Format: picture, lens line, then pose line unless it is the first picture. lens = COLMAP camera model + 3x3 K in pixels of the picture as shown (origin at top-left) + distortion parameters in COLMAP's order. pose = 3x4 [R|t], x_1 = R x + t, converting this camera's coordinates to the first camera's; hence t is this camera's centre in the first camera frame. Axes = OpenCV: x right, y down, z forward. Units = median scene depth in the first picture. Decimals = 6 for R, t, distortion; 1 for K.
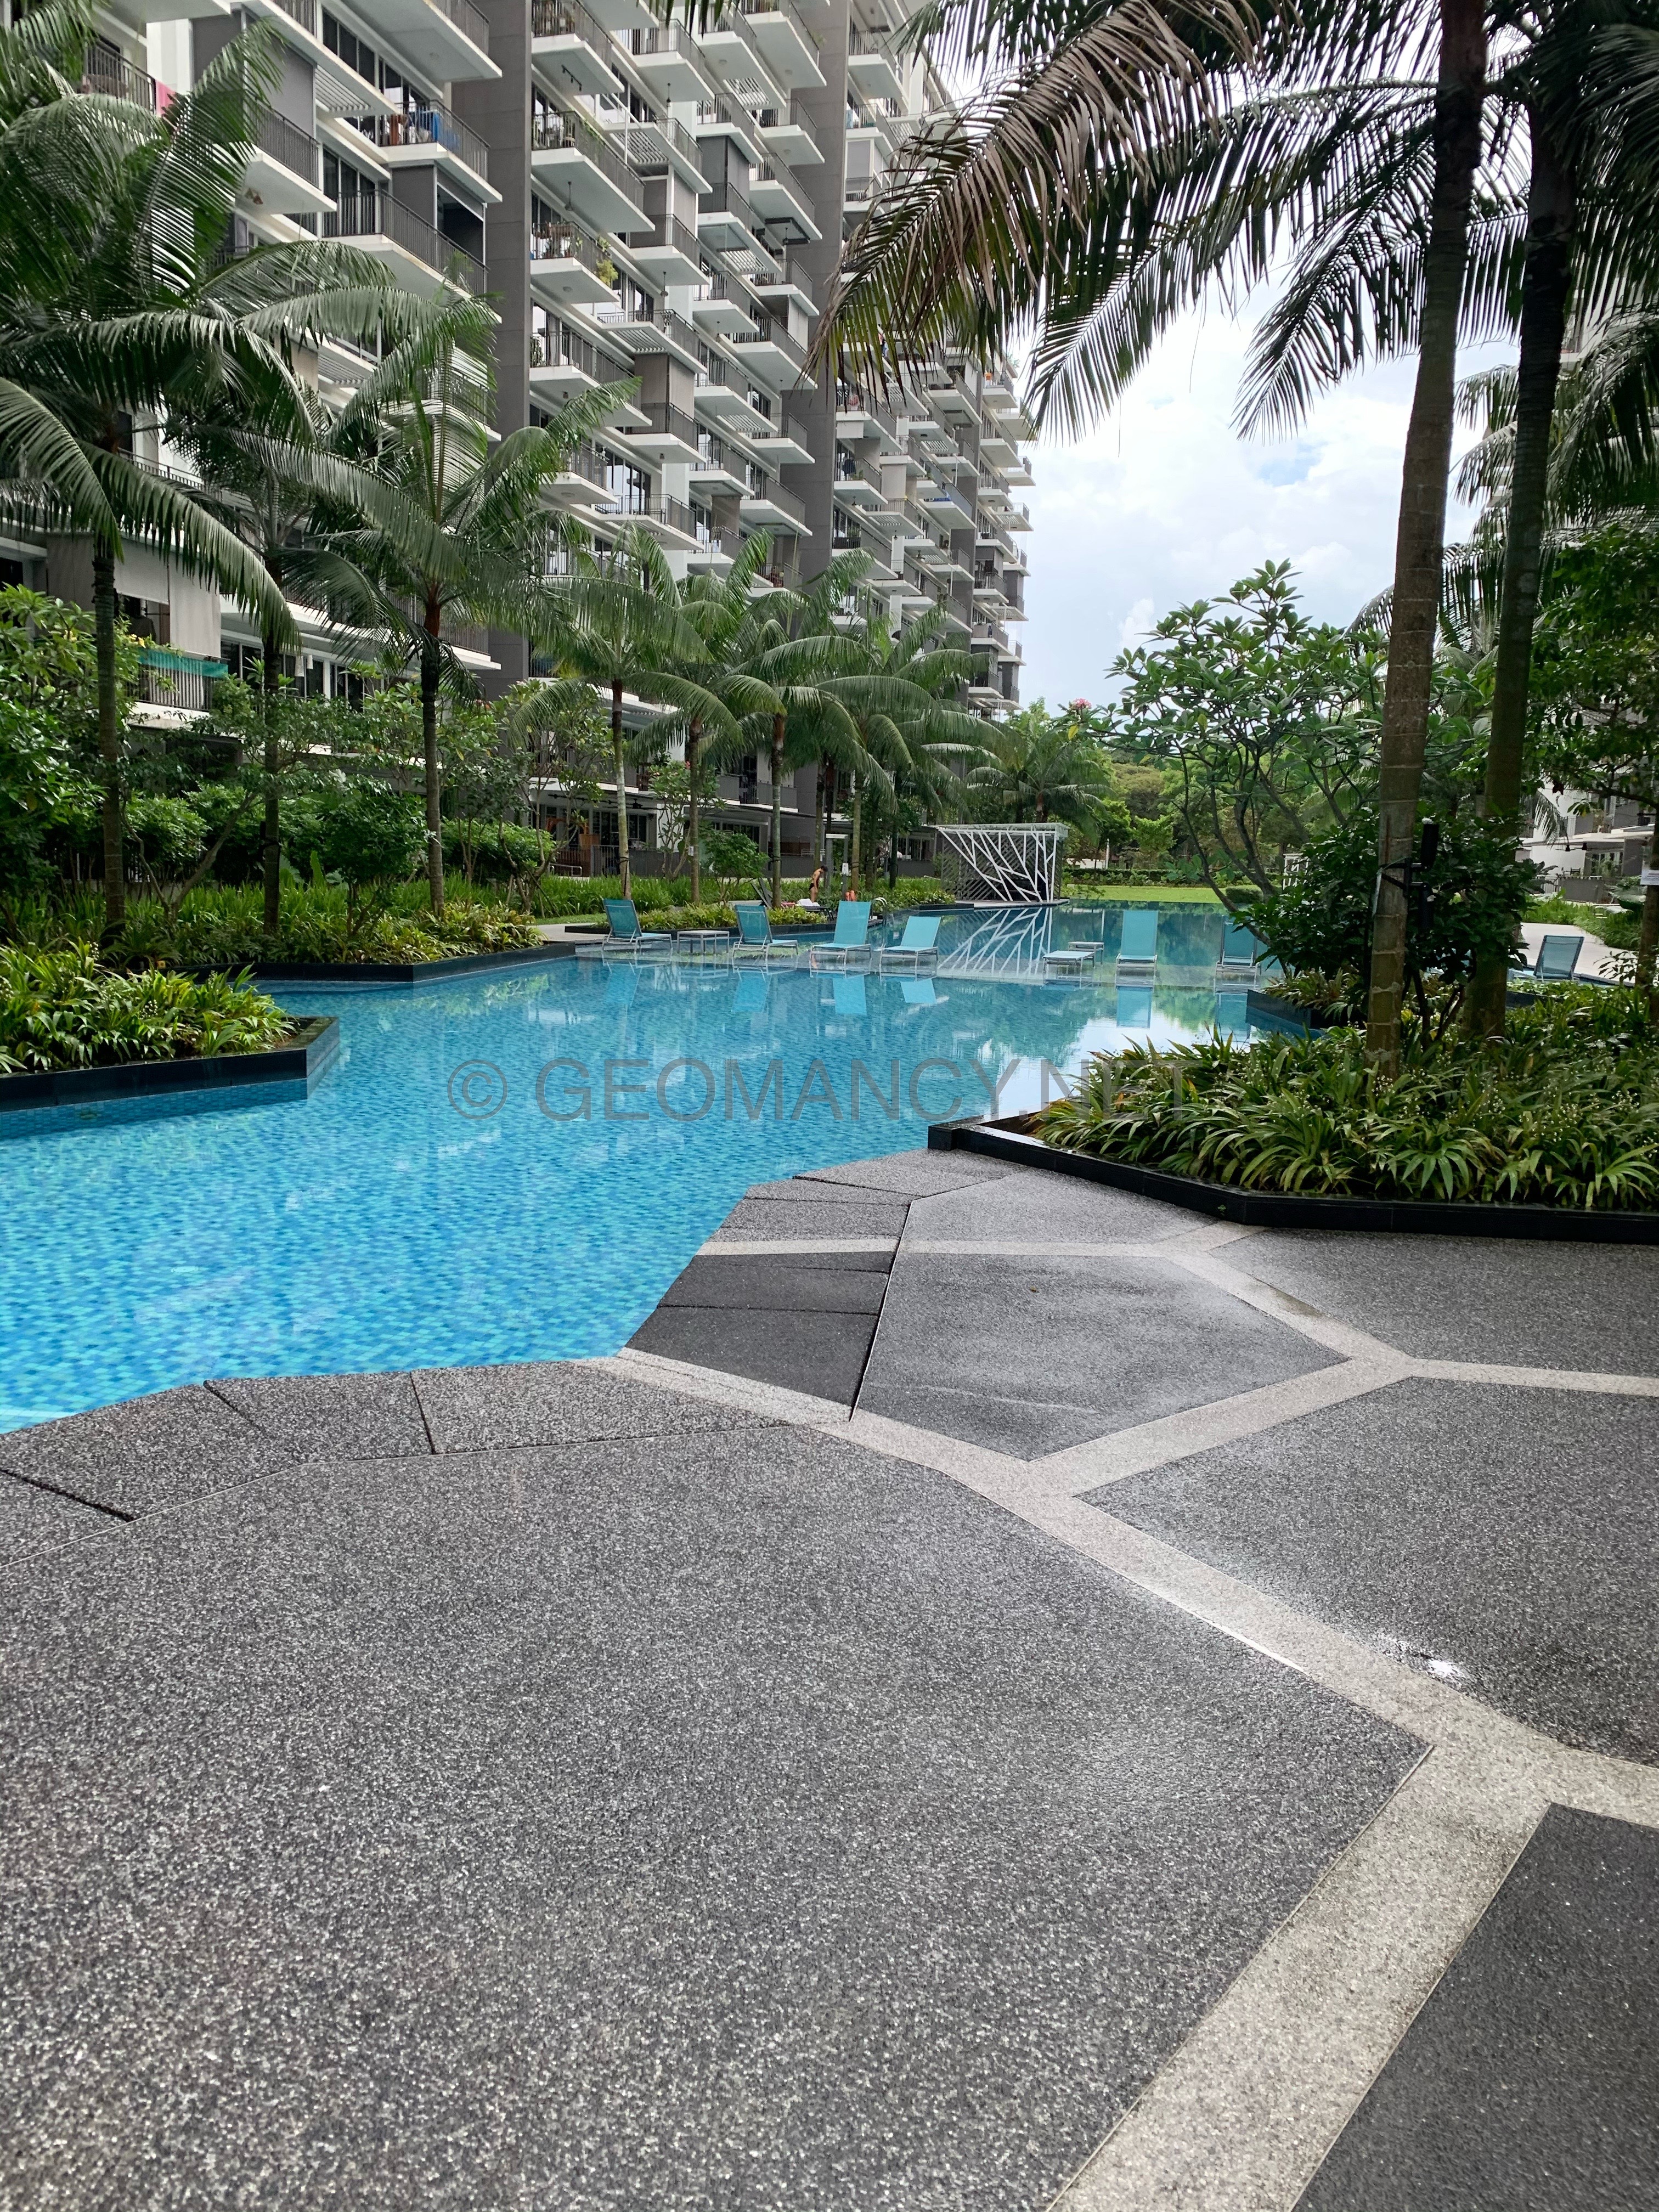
lens RADIAL K [[1731.8, 0, 829.5], [0, 1731.8, 1106.0], [0, 0, 1]] dist [-0.075280, -0.005105]
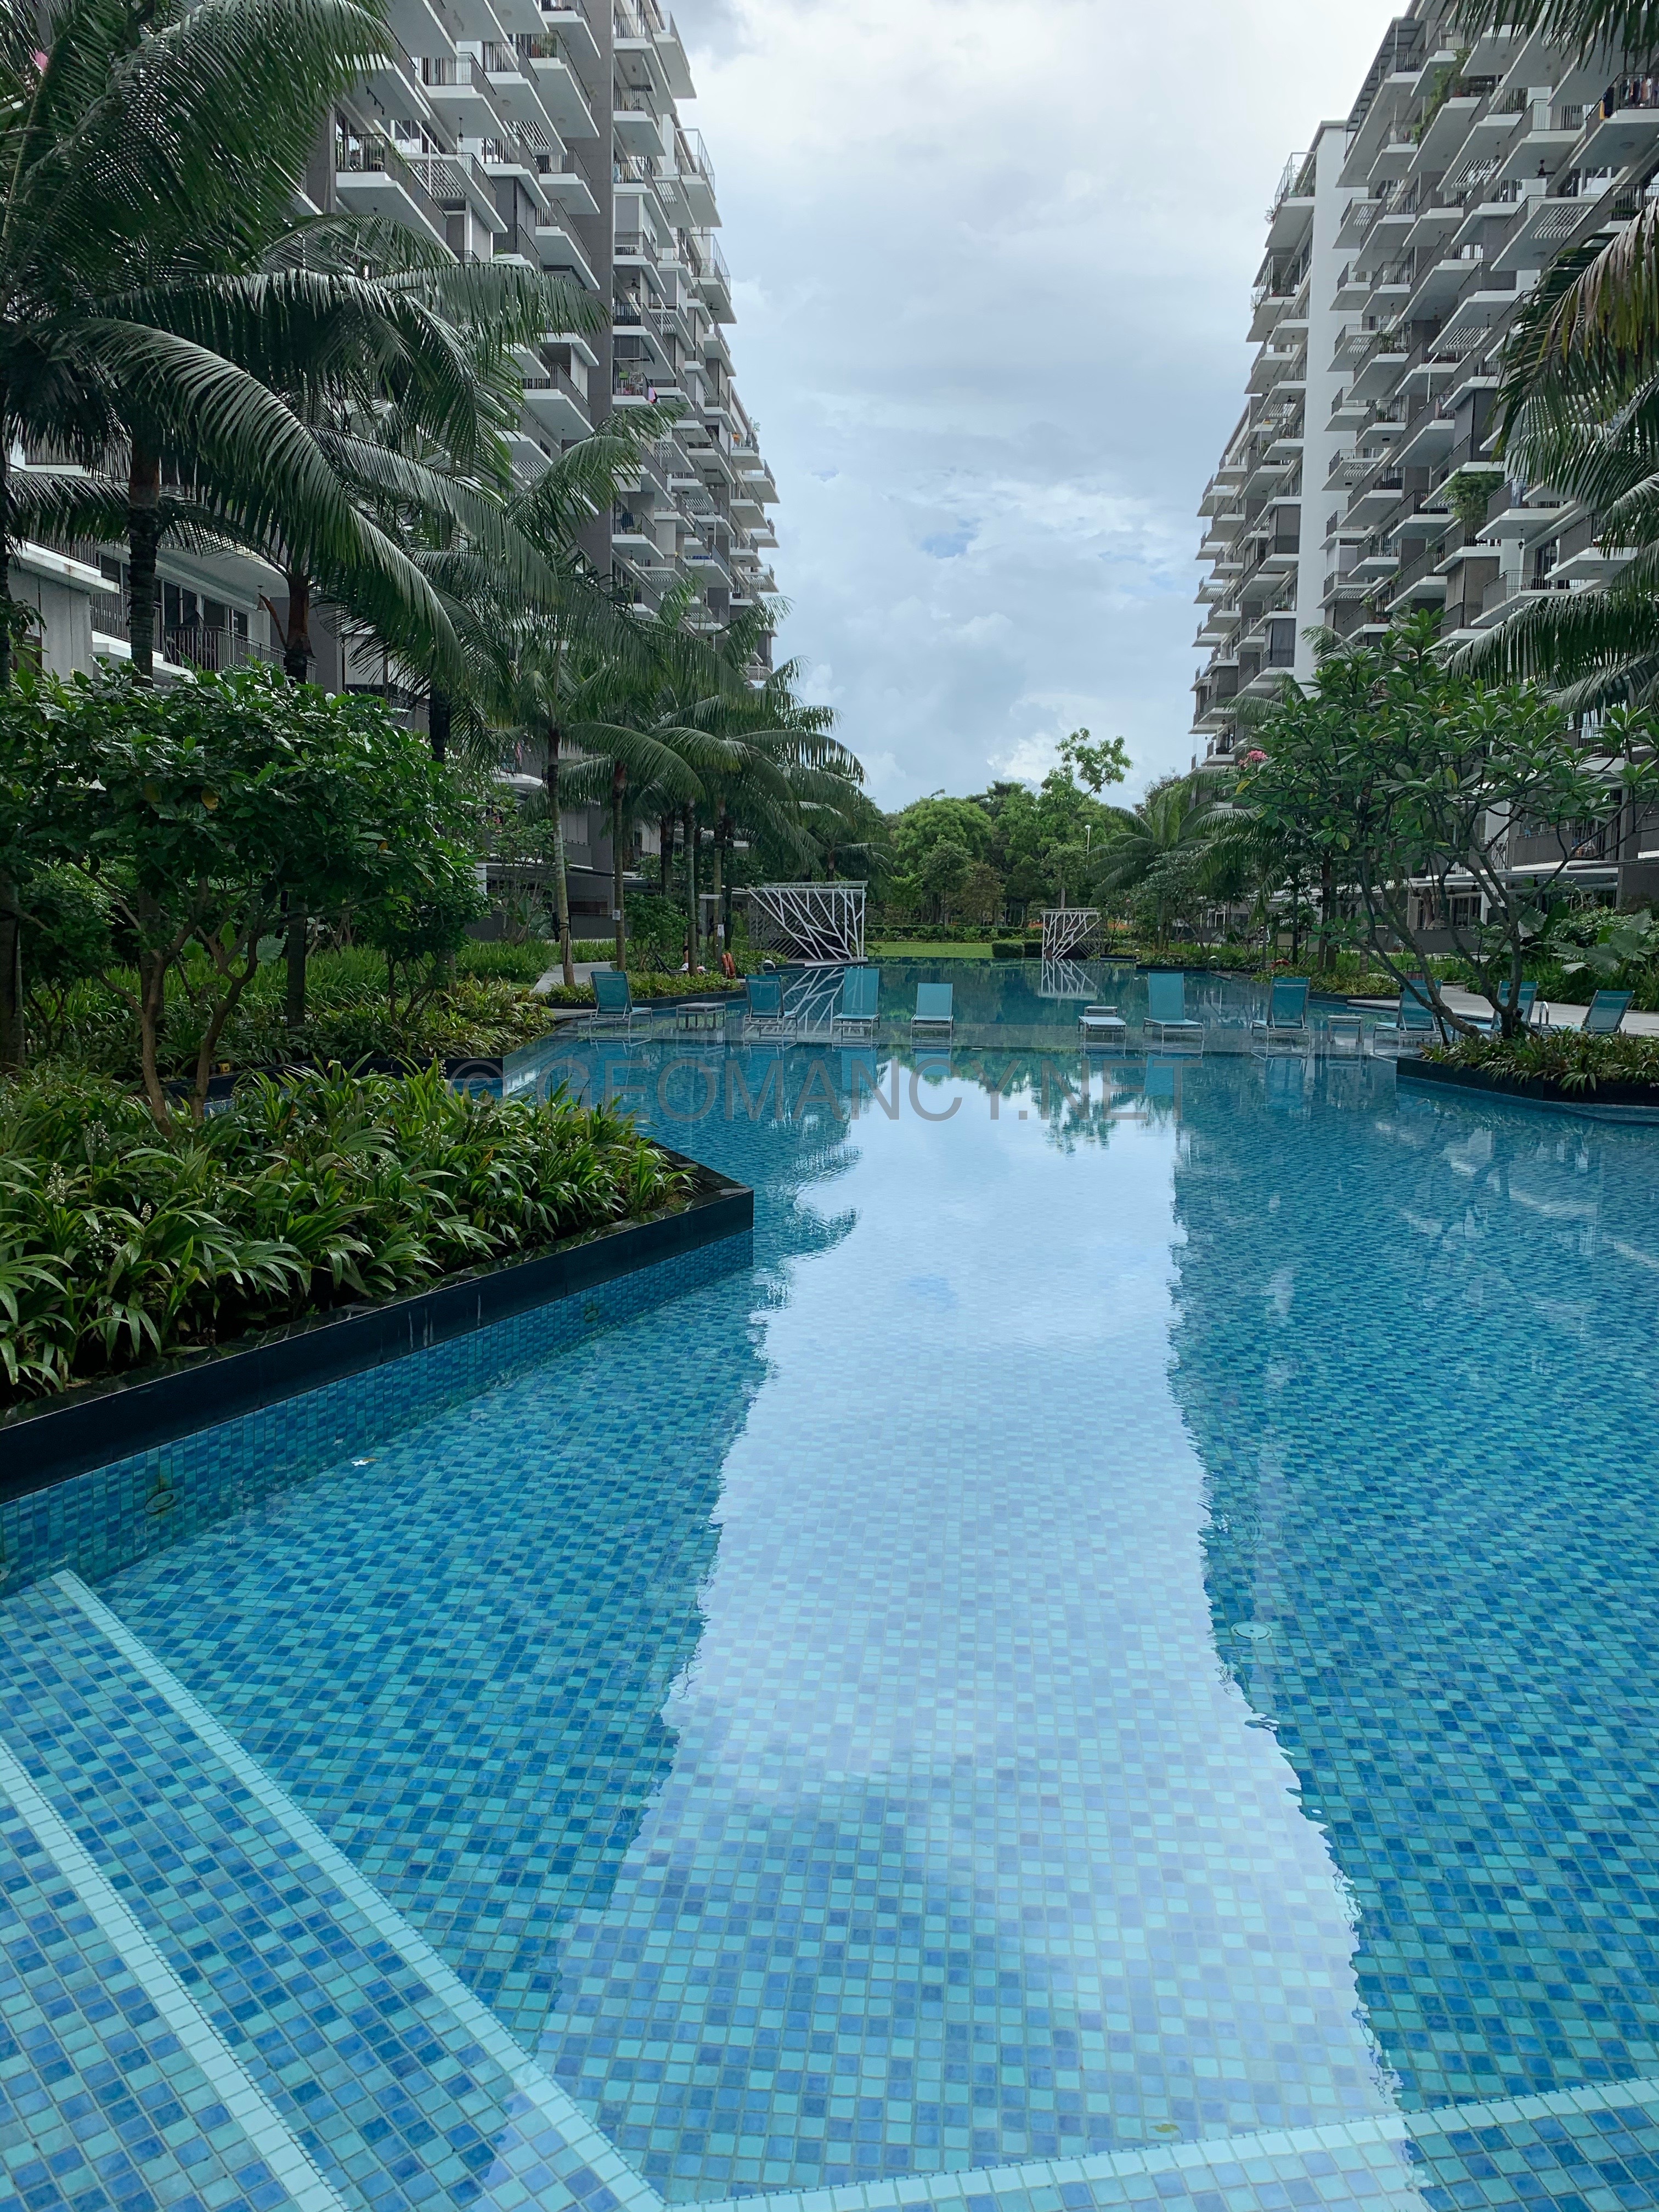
lens RADIAL K [[1681.1, 0, 829.5], [0, 1681.1, 1106.0], [0, 0, 1]] dist [-0.091867, 0.009309]
pose [[0.978074, -0.028275, 0.206328, -0.084157], [0.033851, 0.999149, -0.023545, -0.011328], [-0.205486, 0.030014, 0.978200, 0.057101]]
